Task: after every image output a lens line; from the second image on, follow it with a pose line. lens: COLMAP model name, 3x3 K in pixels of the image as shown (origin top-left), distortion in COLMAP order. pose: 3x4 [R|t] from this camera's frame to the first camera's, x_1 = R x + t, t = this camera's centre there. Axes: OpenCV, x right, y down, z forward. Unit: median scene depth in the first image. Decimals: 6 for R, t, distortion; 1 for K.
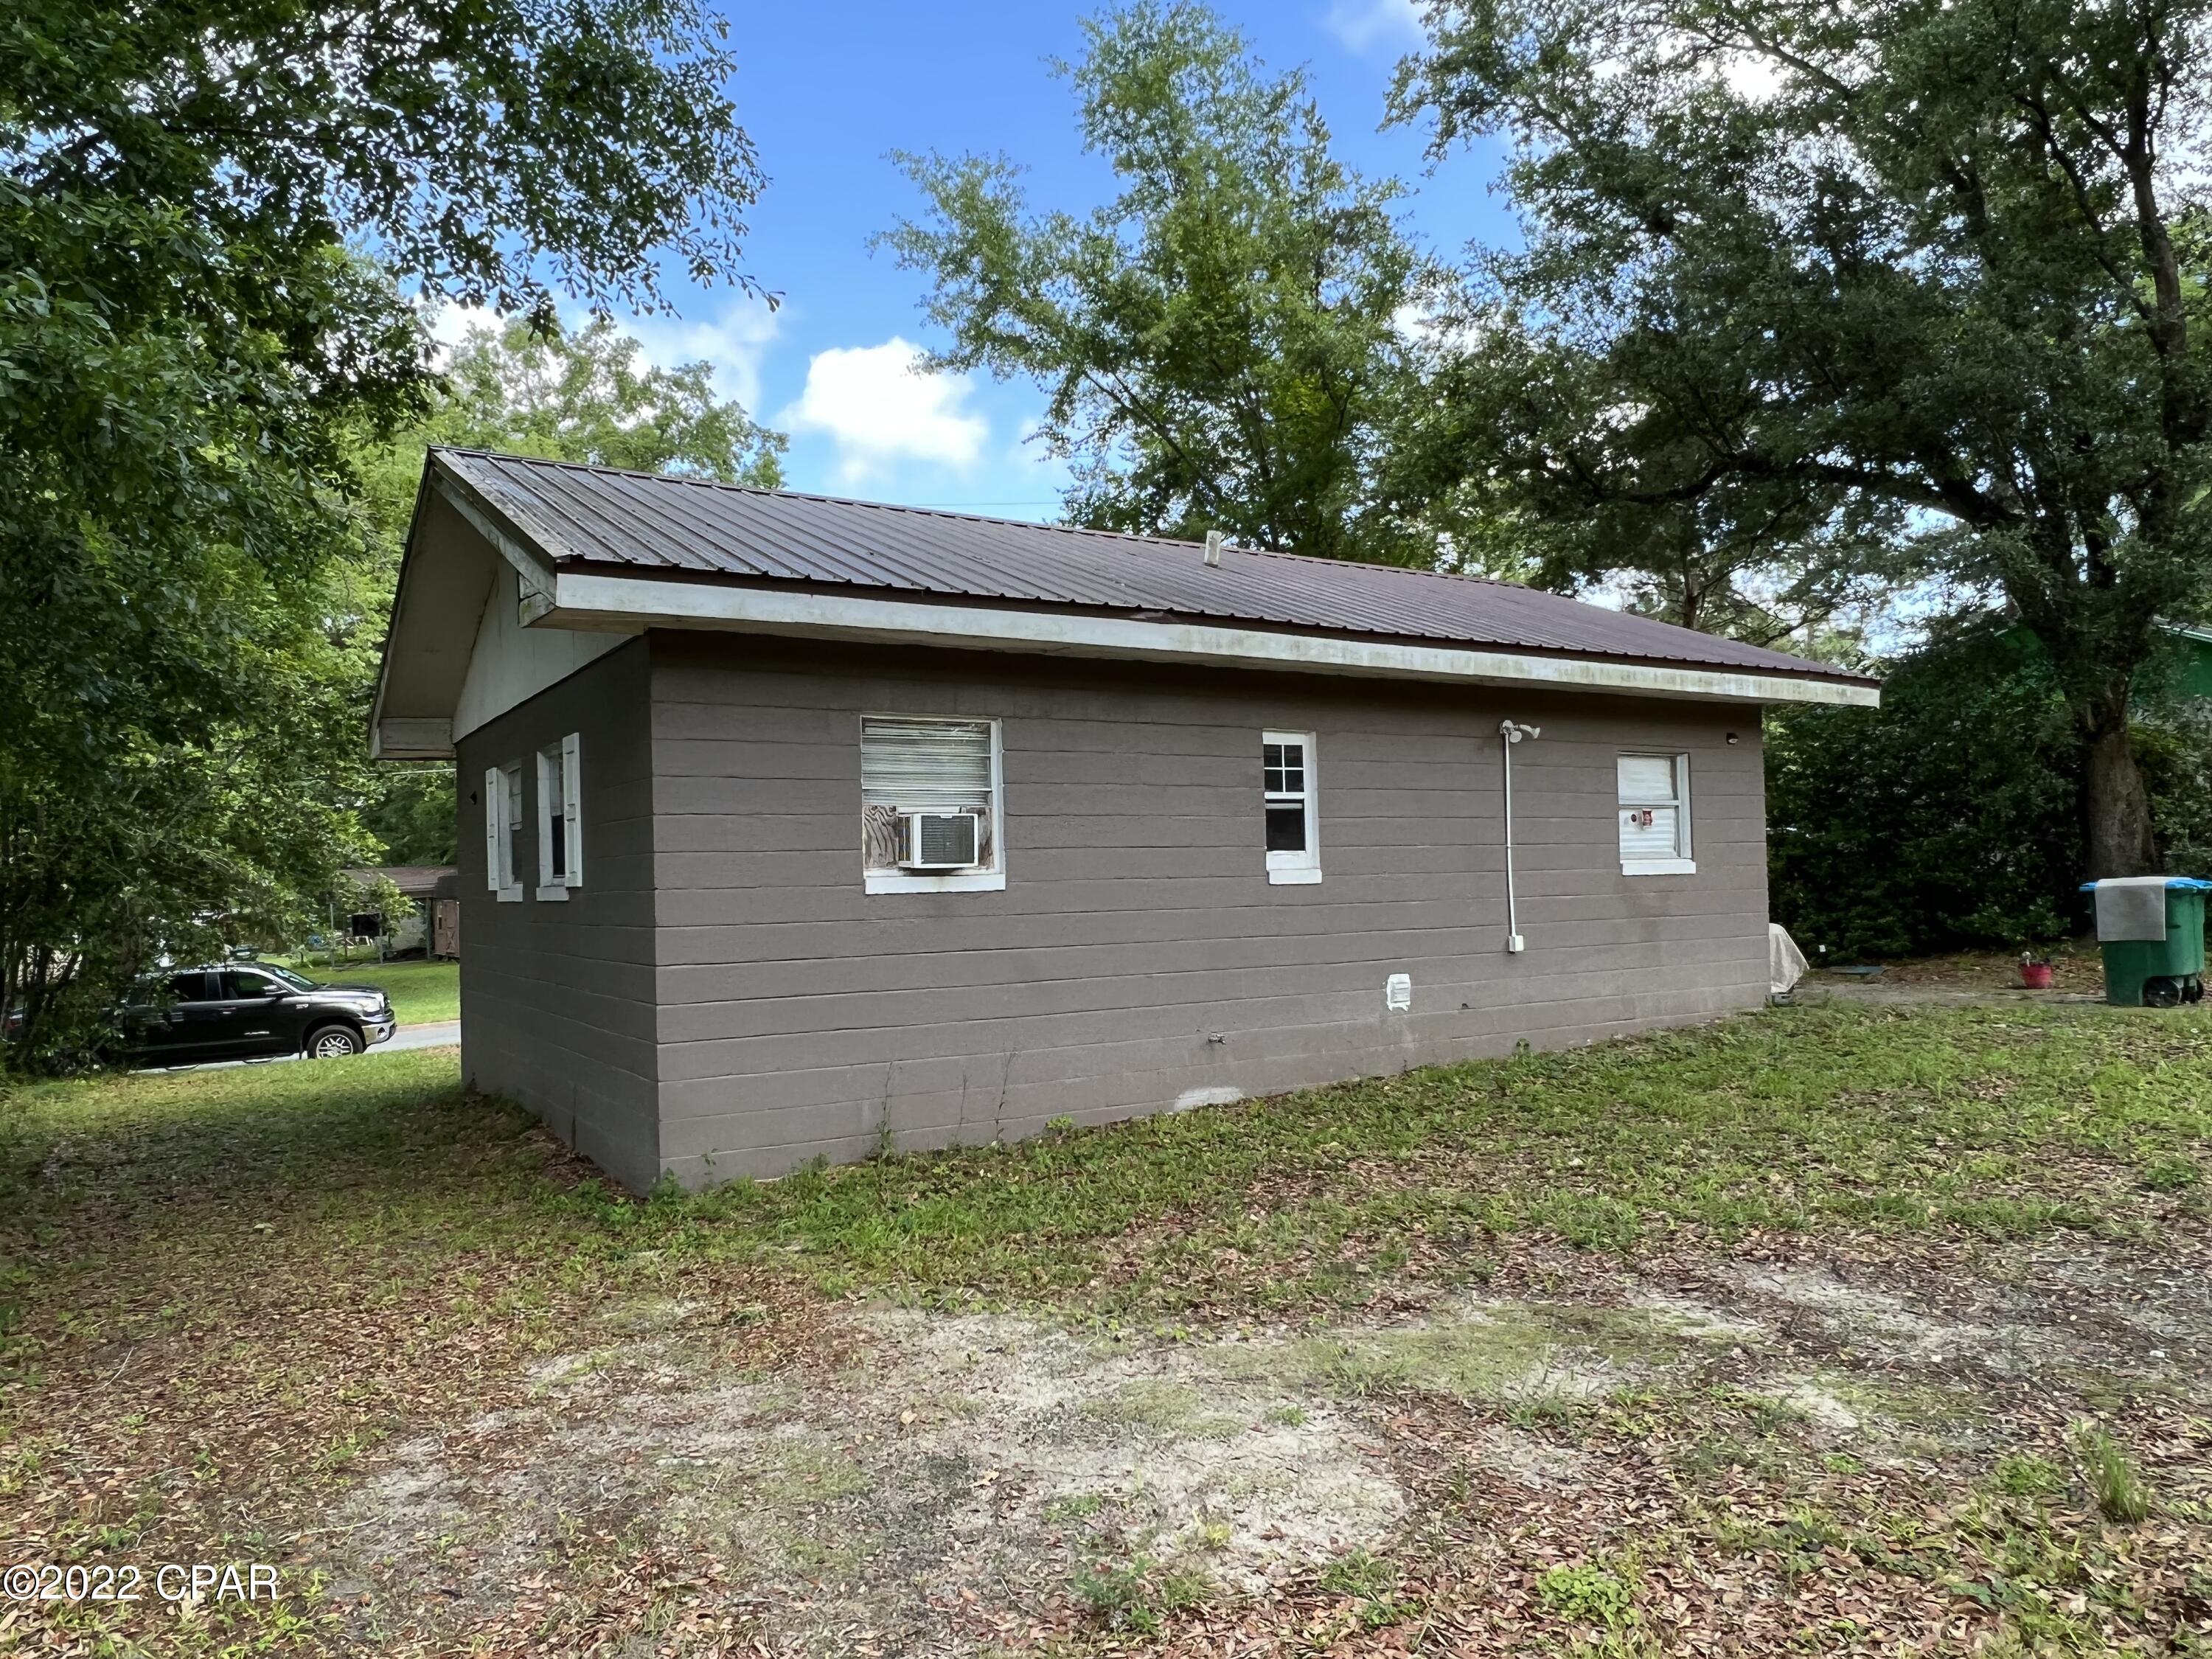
lens RADIAL K [[1482.7, 0, 1103.0], [0, 1482.7, 840.7], [0, 0, 1]] dist [-0.000132, 0.000132]
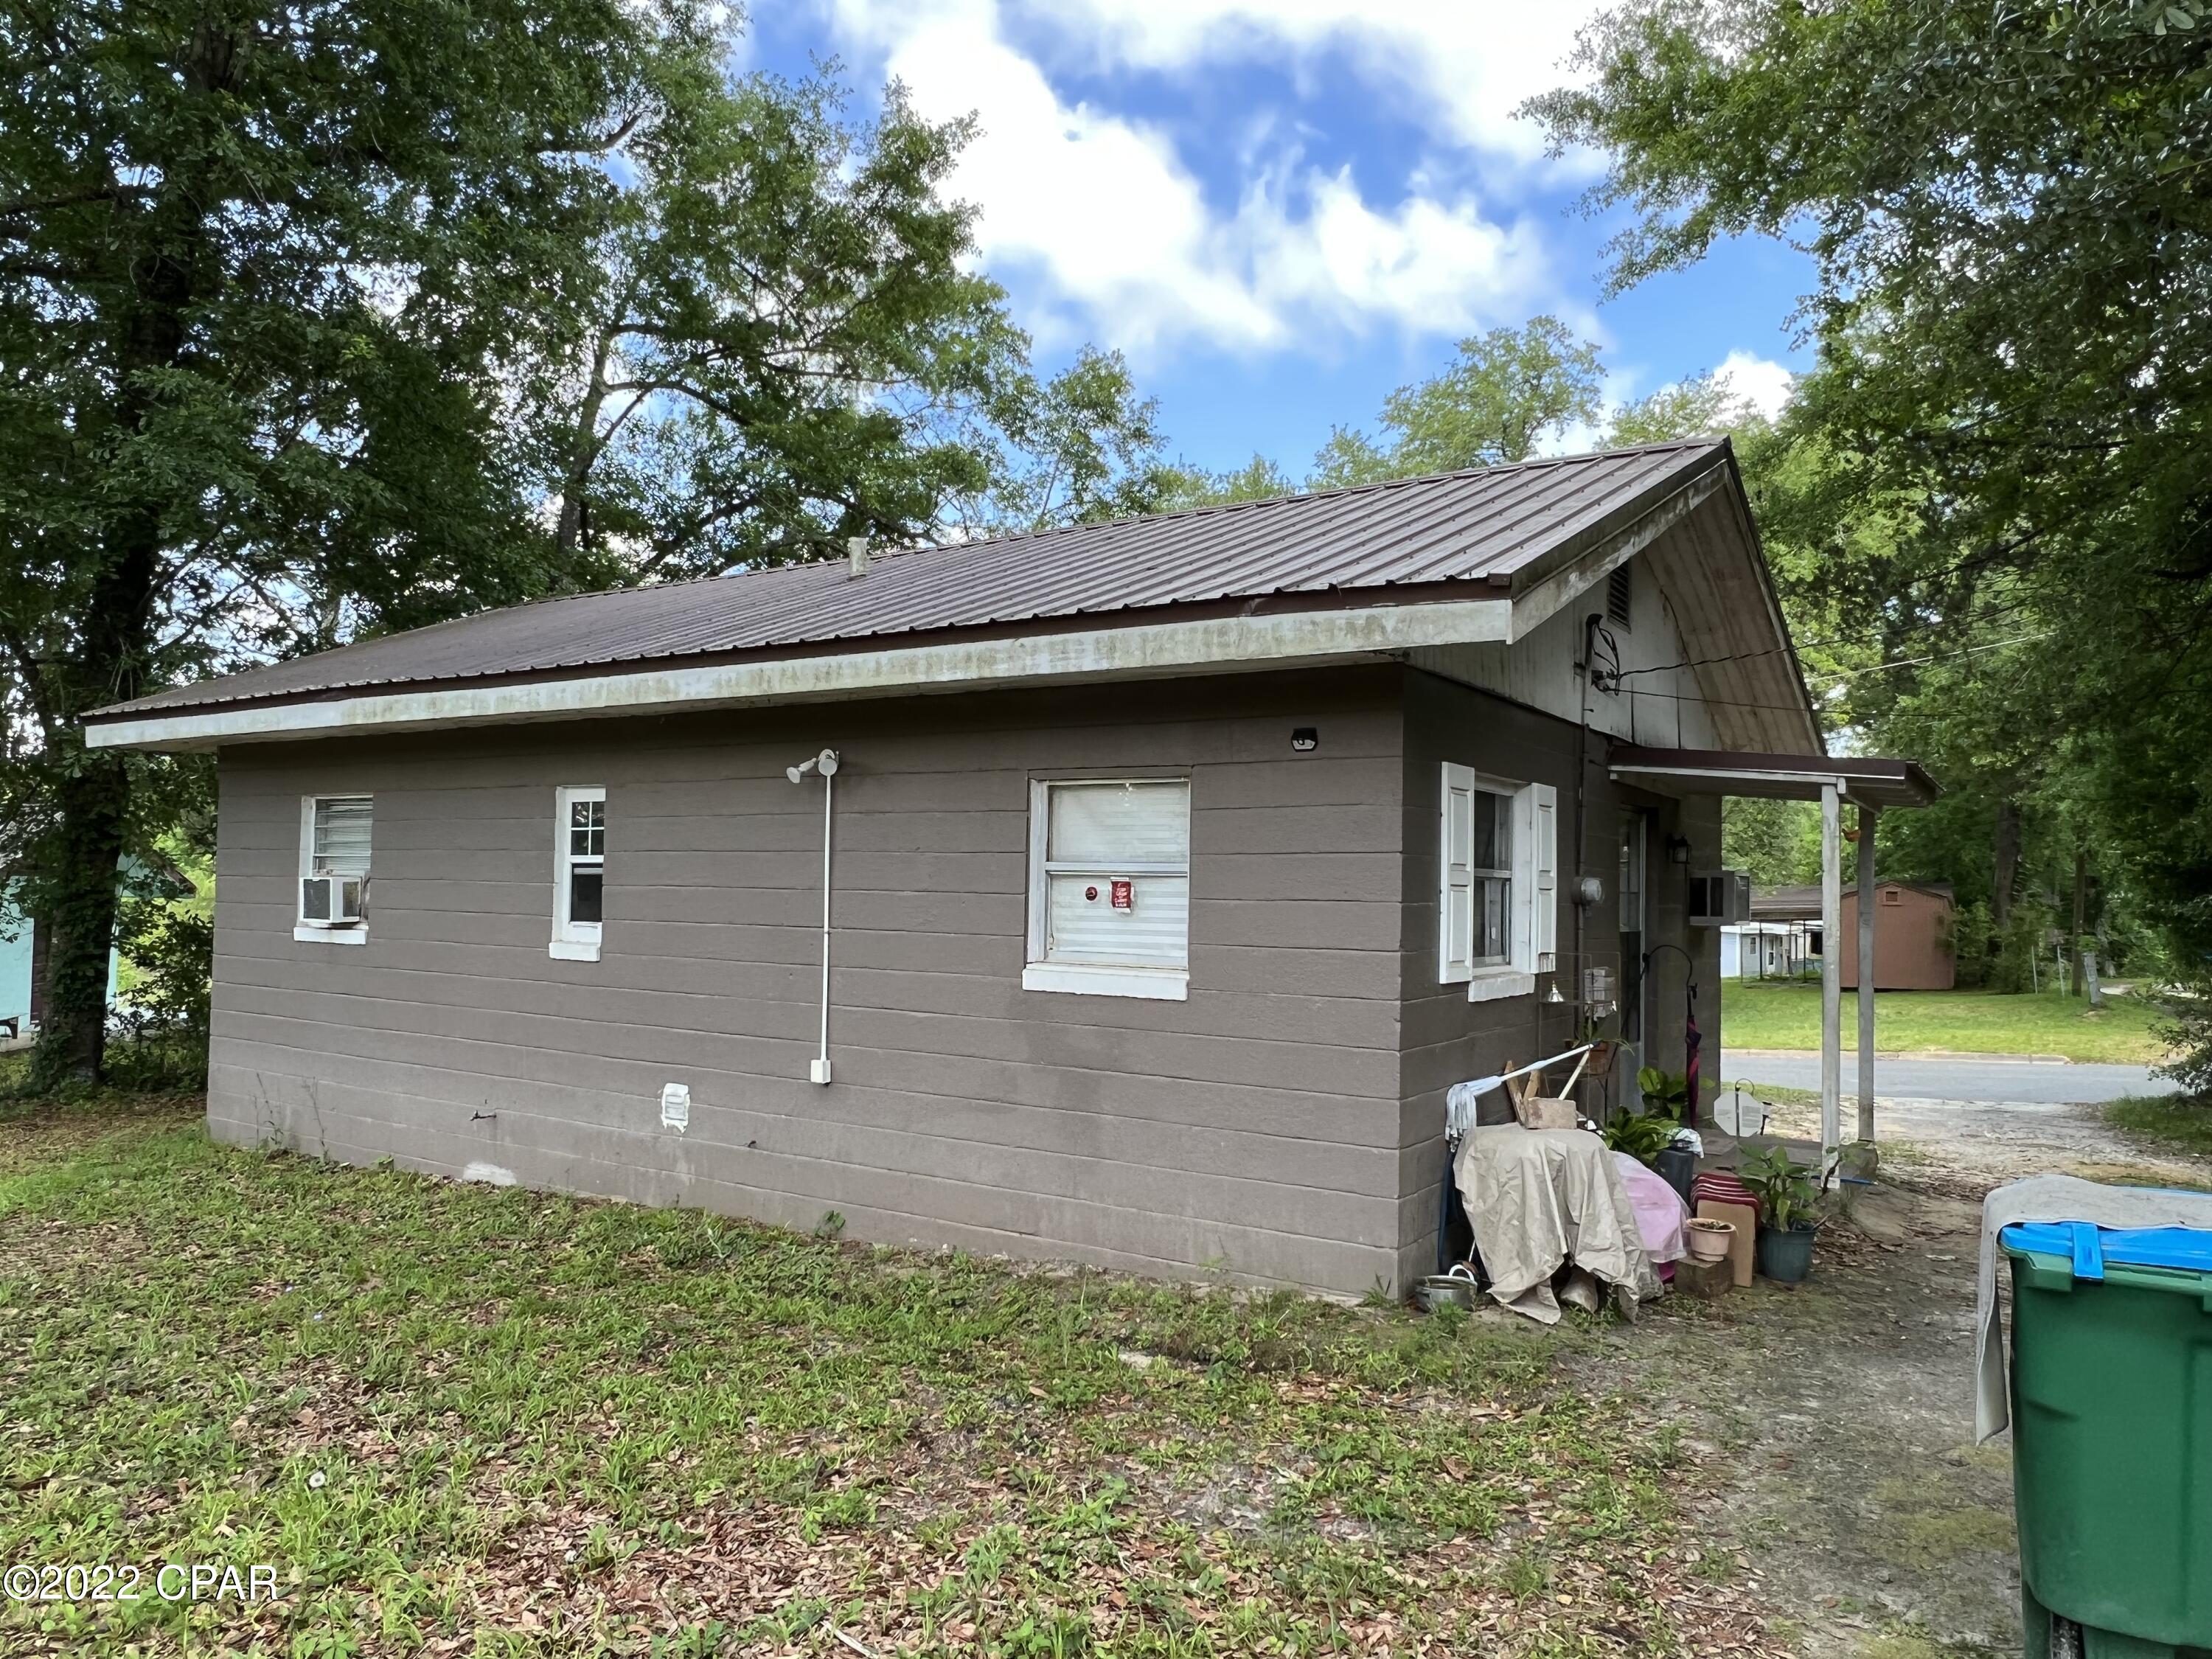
lens RADIAL K [[1482.7, 0, 1103.0], [0, 1482.7, 840.7], [0, 0, 1]] dist [-0.000132, 0.000132]
pose [[0.427548, -0.001334, -0.903992, 1.099658], [-0.008965, 0.999943, -0.005716, -0.041017], [0.903948, 0.010548, 0.427512, 0.937979]]
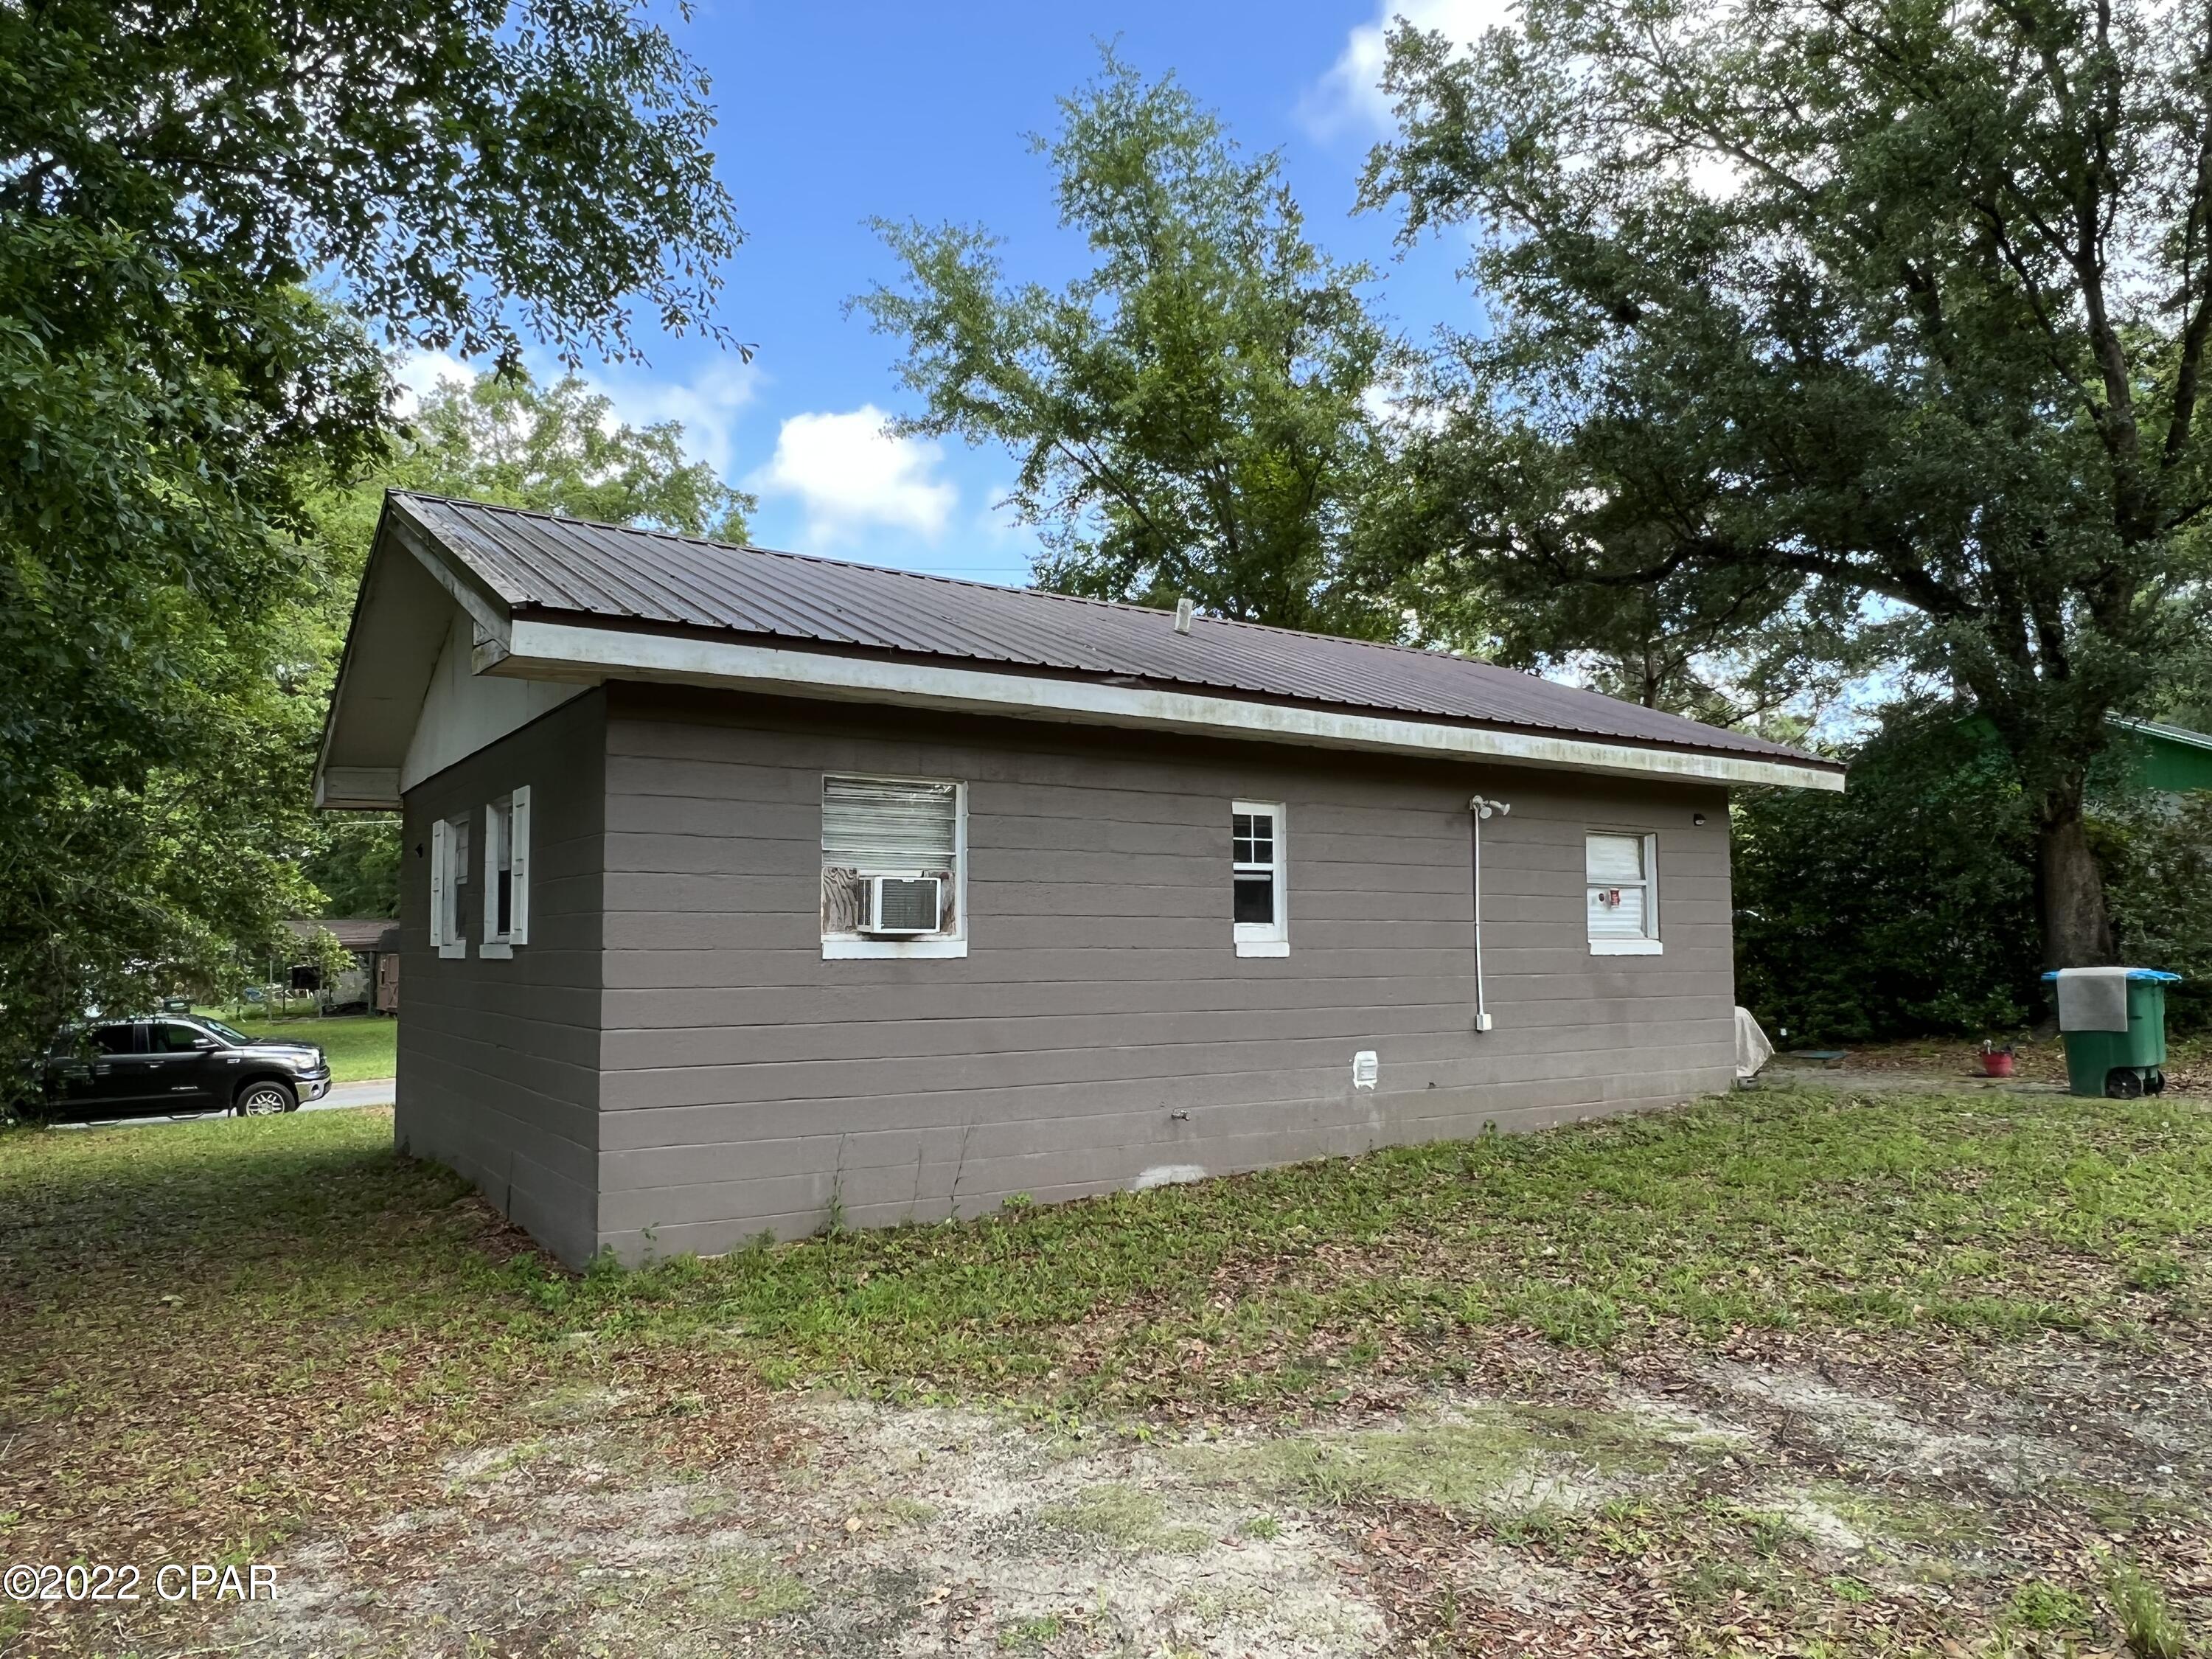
lens RADIAL K [[1482.7, 0, 1103.0], [0, 1482.7, 840.7], [0, 0, 1]] dist [-0.000132, 0.000132]
pose [[0.999352, 0.022936, 0.027727, -0.004897], [-0.021649, 0.998713, -0.045856, -0.000464], [-0.028743, 0.045226, 0.998563, 0.020931]]
